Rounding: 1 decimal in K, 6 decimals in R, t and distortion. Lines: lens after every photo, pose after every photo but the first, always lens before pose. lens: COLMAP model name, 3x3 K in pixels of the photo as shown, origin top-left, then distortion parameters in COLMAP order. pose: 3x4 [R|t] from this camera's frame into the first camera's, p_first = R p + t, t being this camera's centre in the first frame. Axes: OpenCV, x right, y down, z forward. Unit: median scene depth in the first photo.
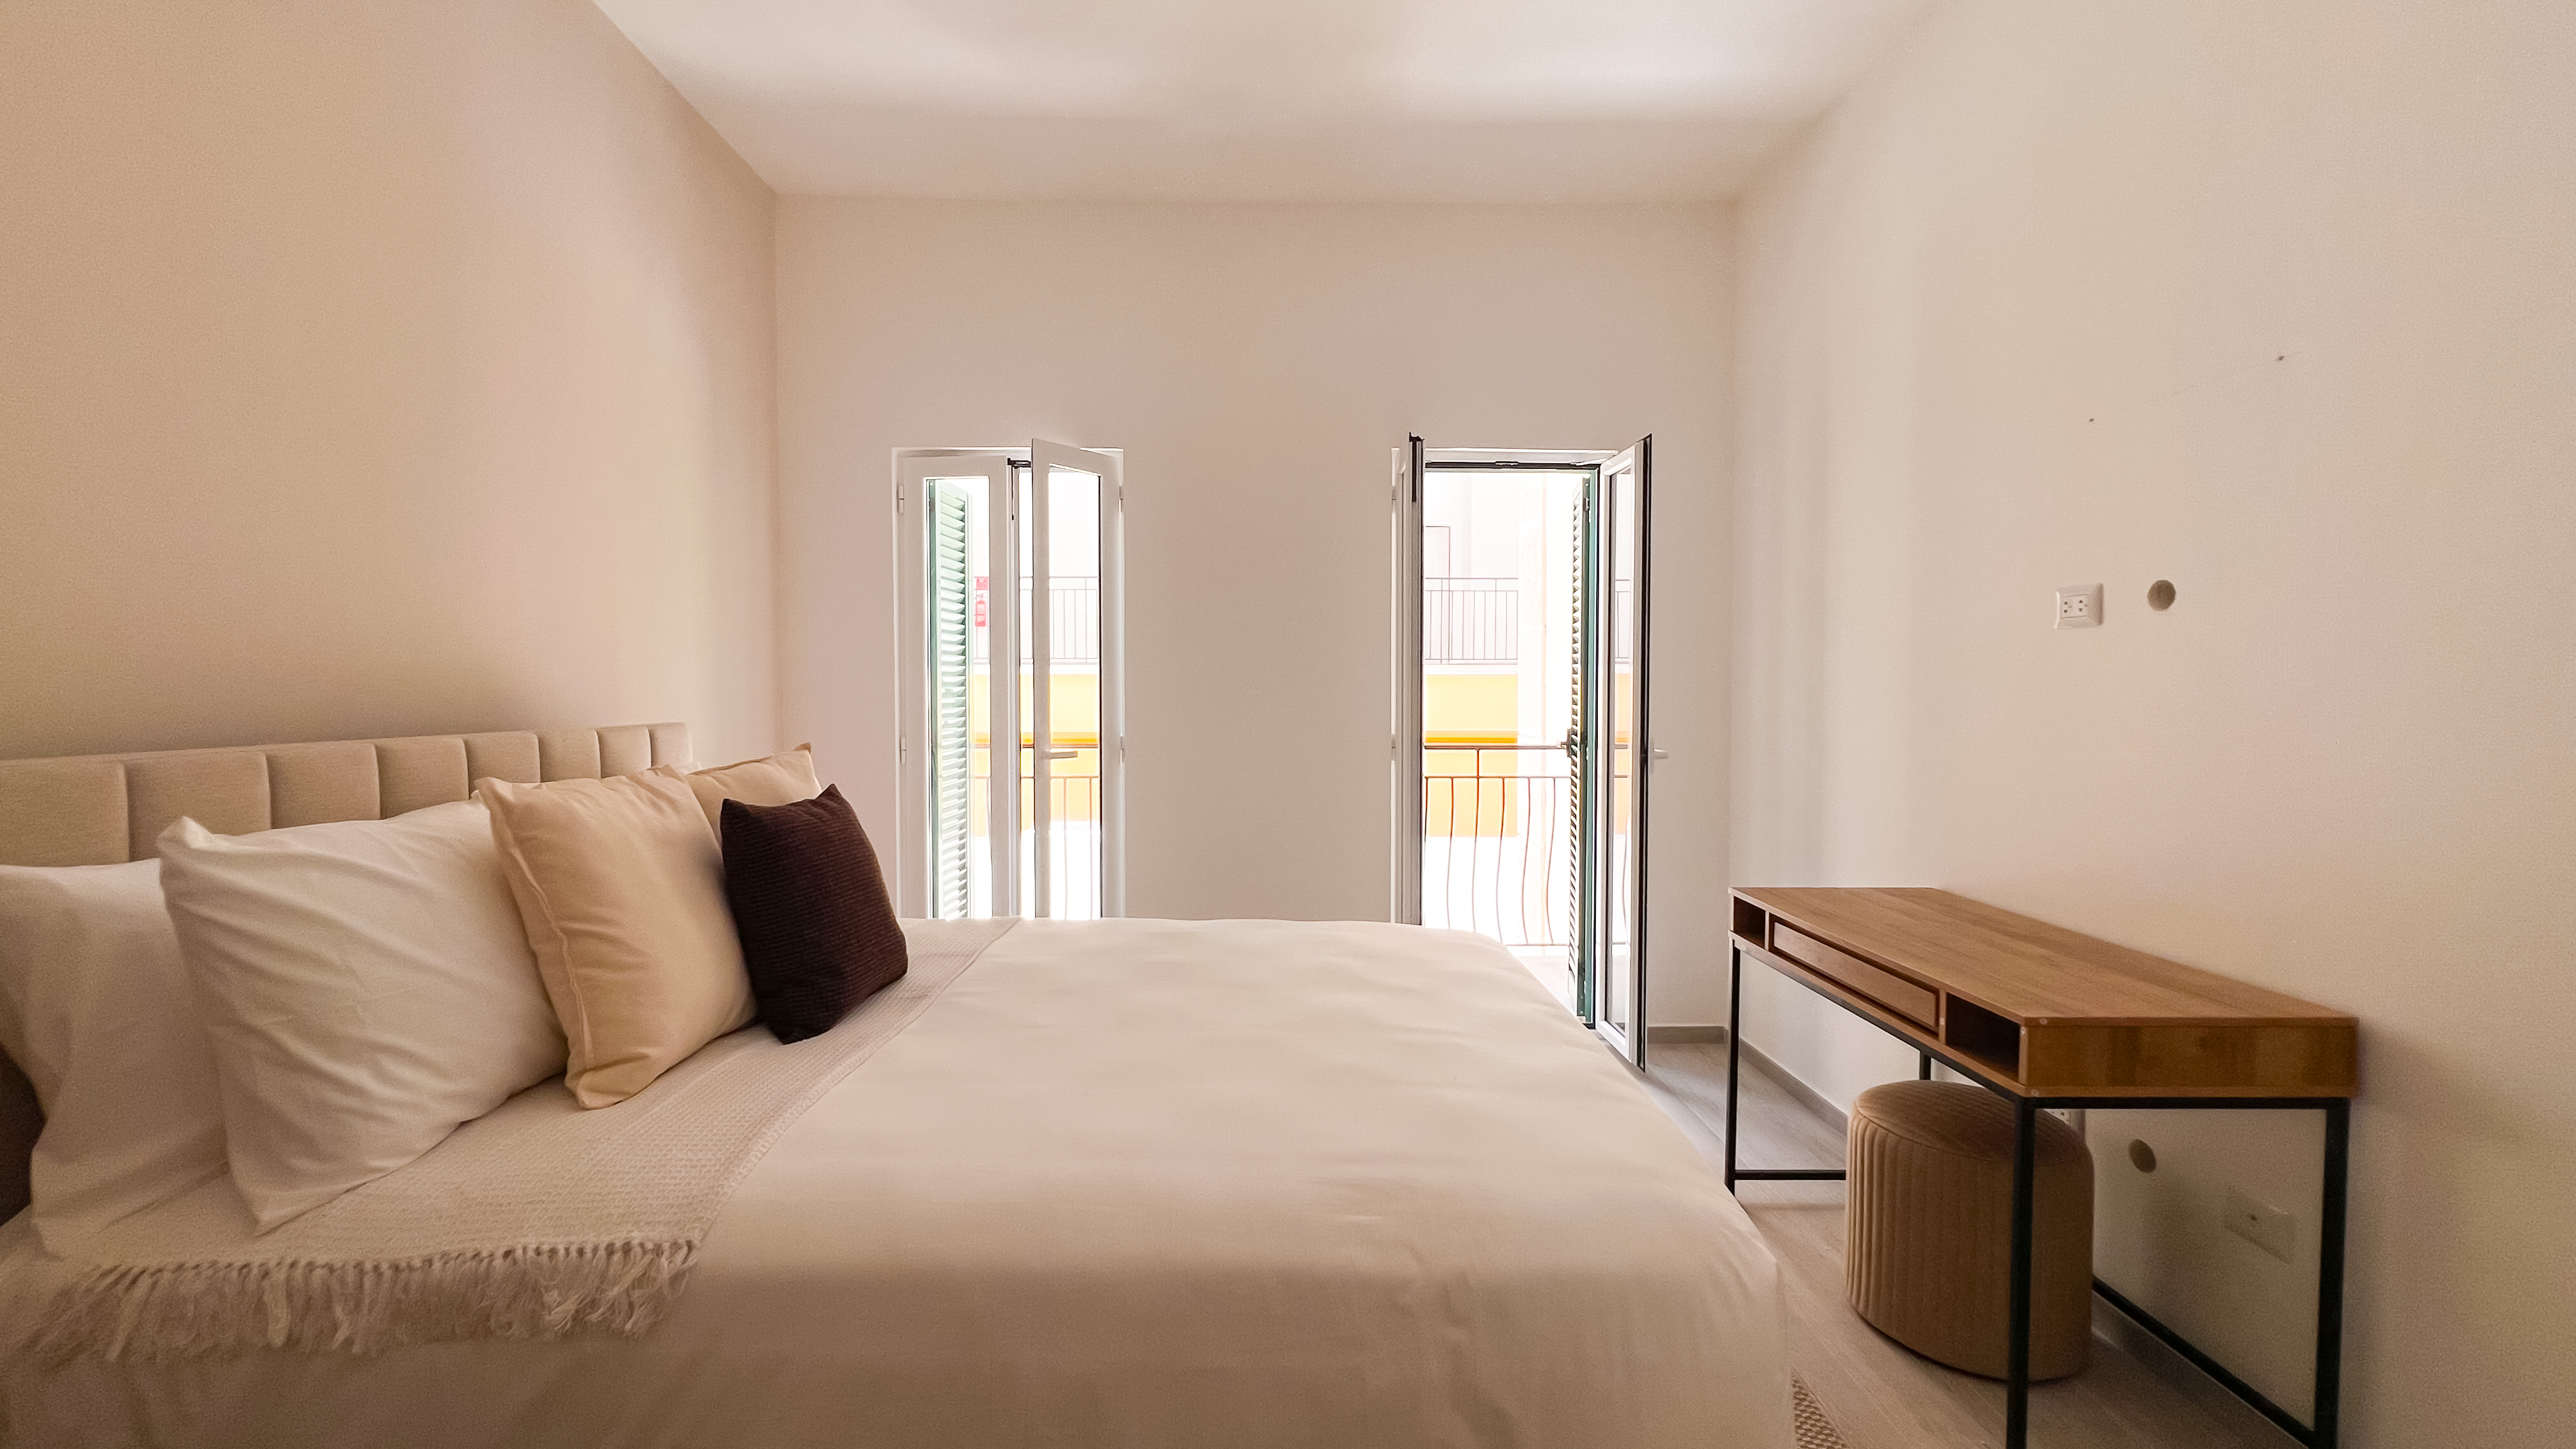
lens RADIAL K [[1050.5, 0, 1288.0], [0, 1050.5, 724.5], [0, 0, 1]] dist [-0.000080, -0.000052]
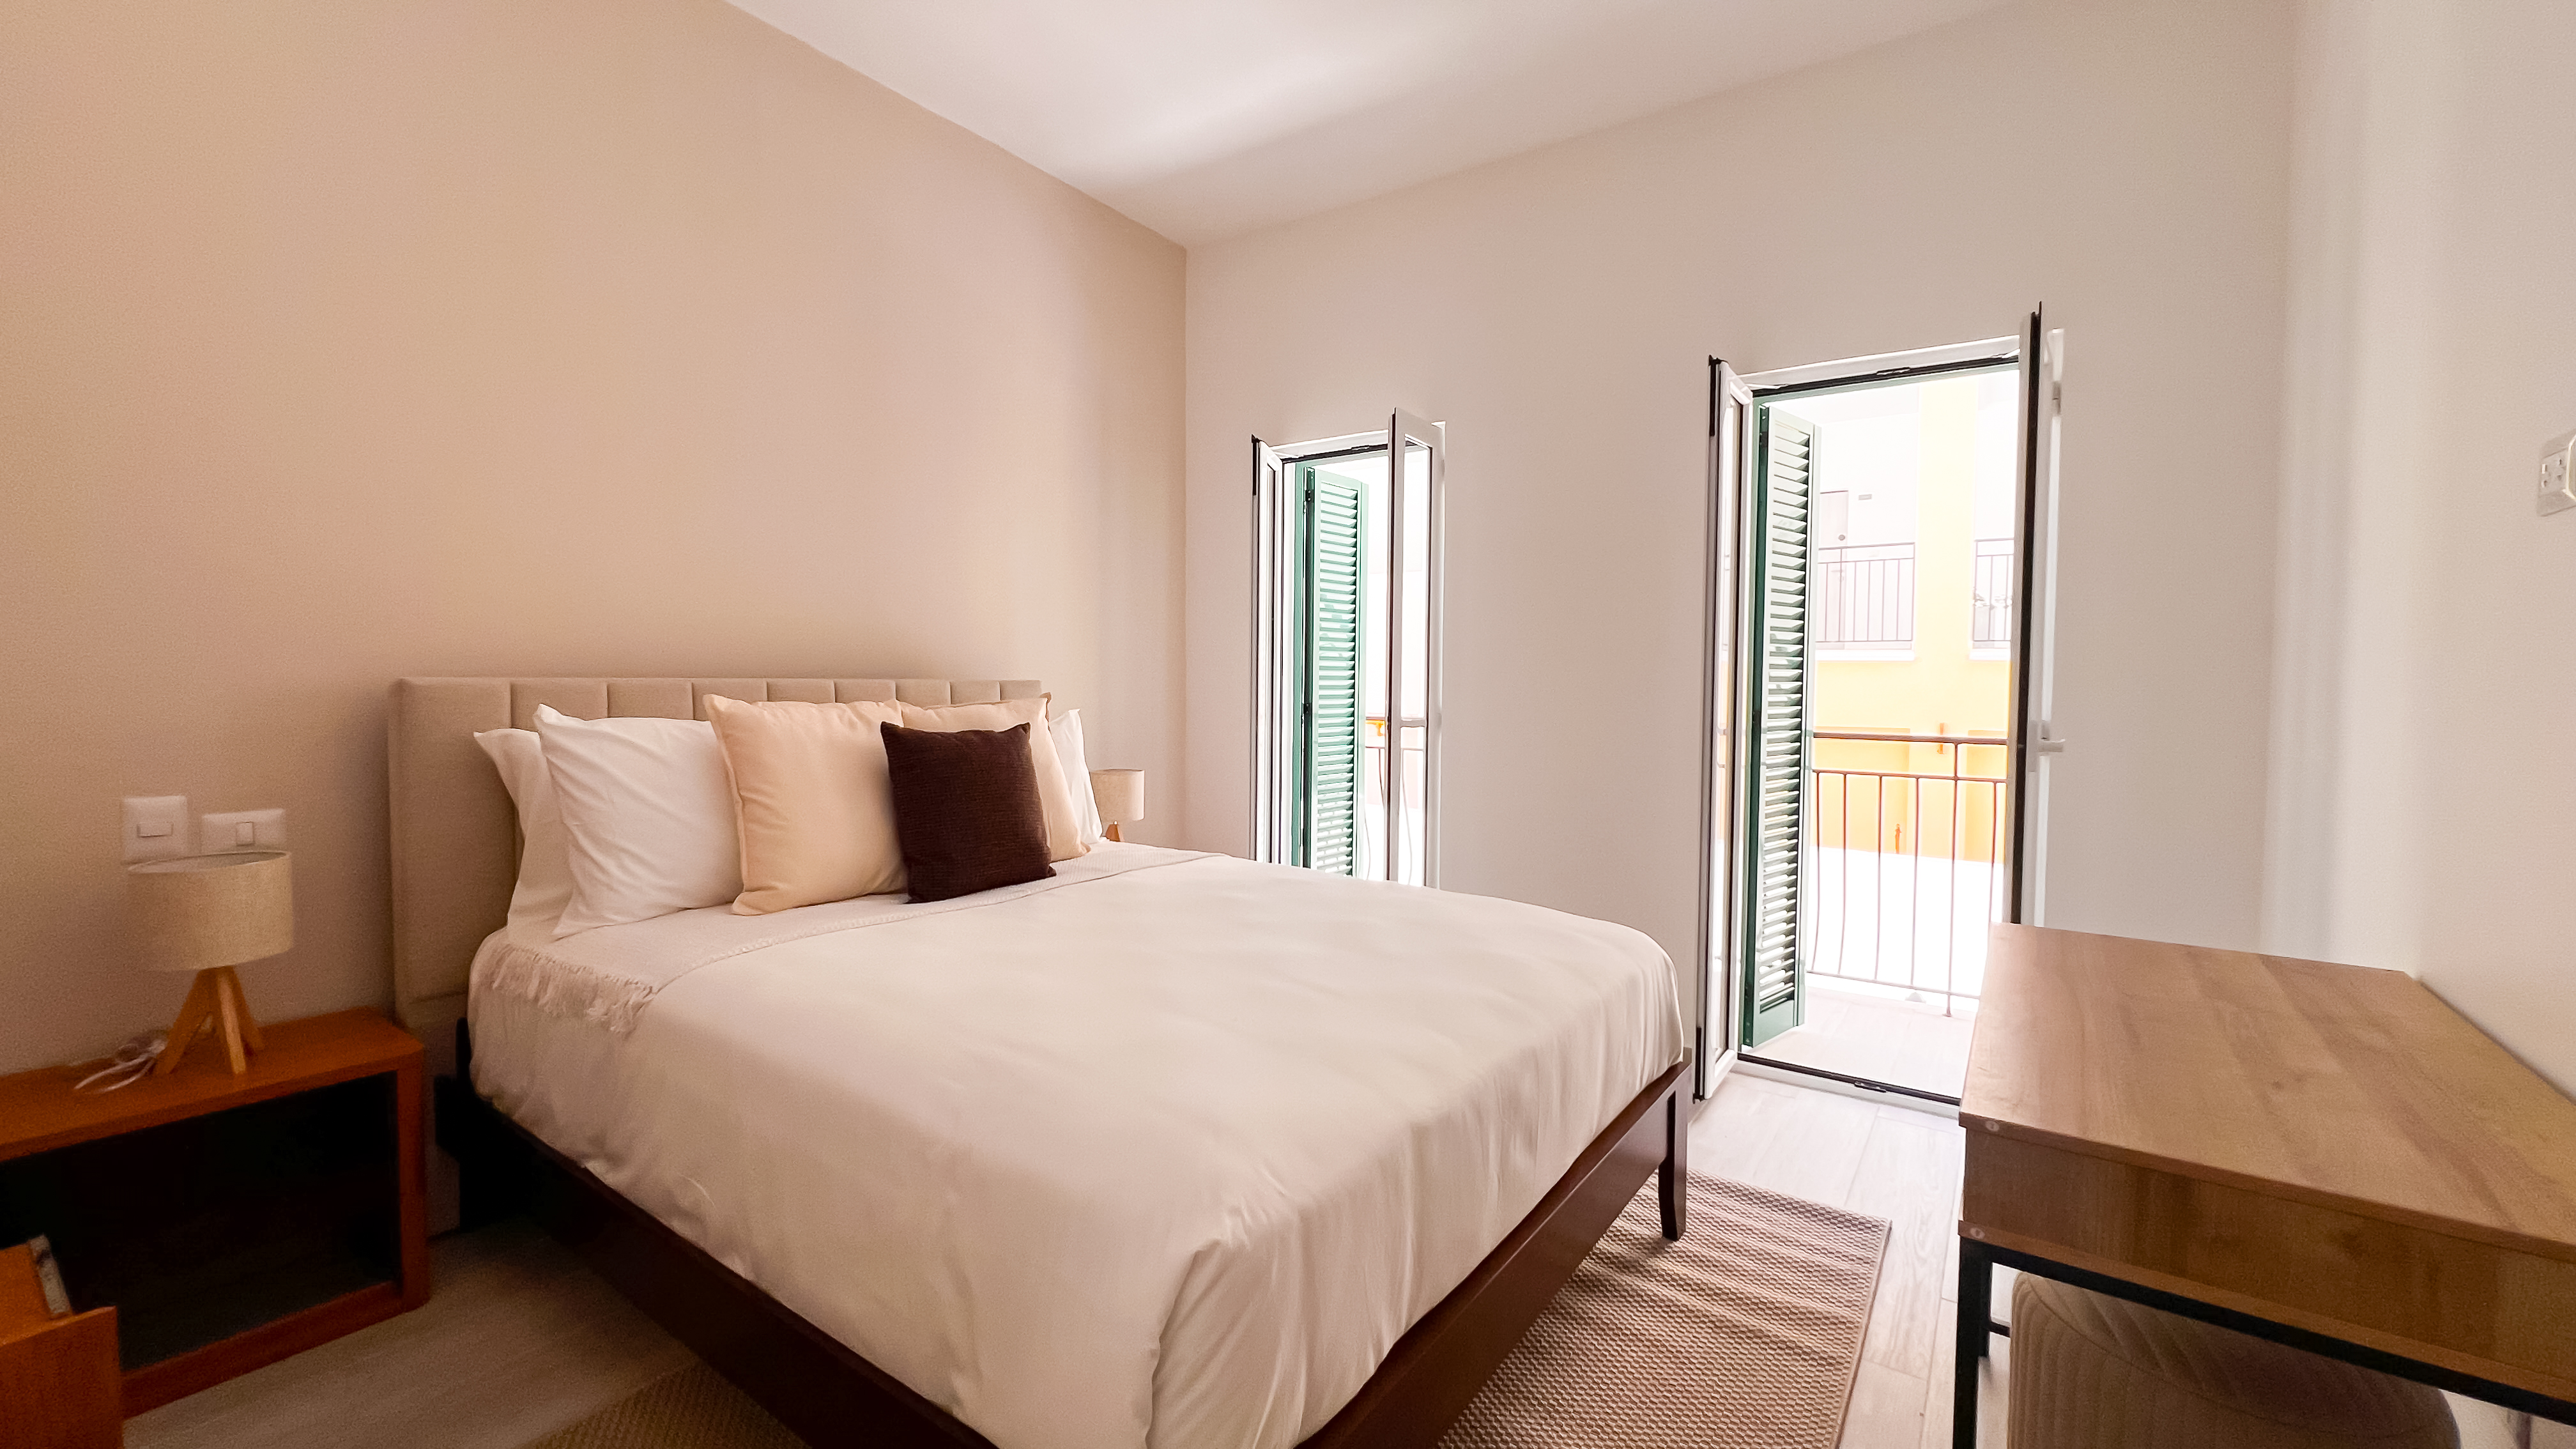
lens RADIAL K [[1050.5, 0, 1288.0], [0, 1050.5, 724.5], [0, 0, 1]] dist [-0.000080, -0.000052]
pose [[0.801521, 0.032219, -0.597097, 0.830916], [-0.033541, 0.999398, 0.008903, 0.050584], [0.597025, 0.012891, 0.802119, 0.249111]]
